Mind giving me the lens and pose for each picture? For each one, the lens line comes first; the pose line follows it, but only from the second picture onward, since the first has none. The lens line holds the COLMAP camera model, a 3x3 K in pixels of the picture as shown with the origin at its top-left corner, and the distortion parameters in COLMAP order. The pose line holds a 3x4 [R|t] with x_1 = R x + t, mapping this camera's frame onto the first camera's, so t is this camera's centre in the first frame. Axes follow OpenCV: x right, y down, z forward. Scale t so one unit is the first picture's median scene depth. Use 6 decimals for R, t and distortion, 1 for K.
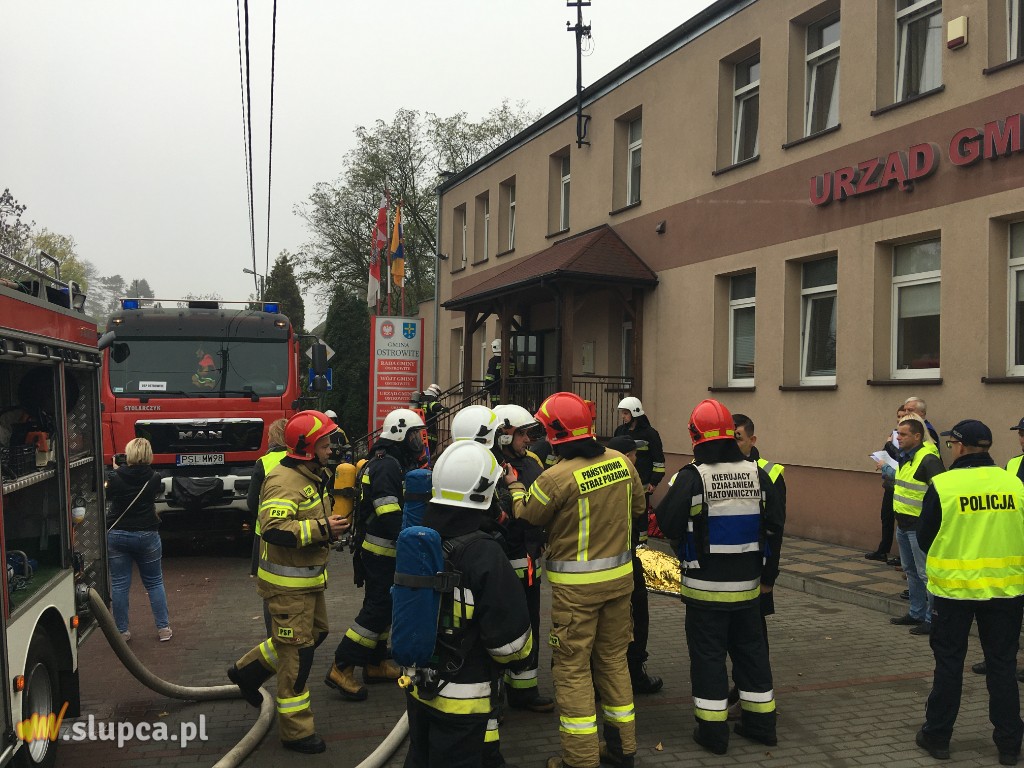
lens RADIAL K [[850.9, 0, 512.0], [0, 850.9, 384.0], [0, 0, 1]] dist [0.126138, -0.196124]
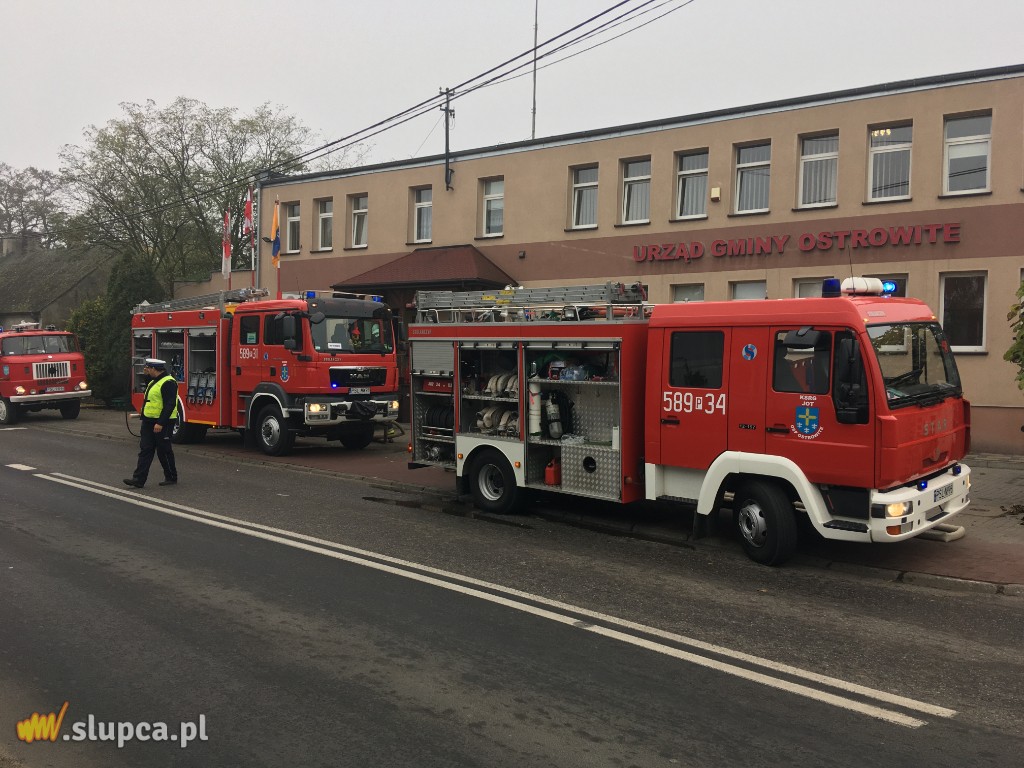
lens RADIAL K [[850.9, 0, 512.0], [0, 850.9, 384.0], [0, 0, 1]] dist [0.126138, -0.196124]
pose [[0.848712, -0.002633, 0.528849, -0.898968], [-0.021533, 0.998986, 0.039530, 0.002714], [-0.528417, -0.044938, 0.847795, -0.503319]]
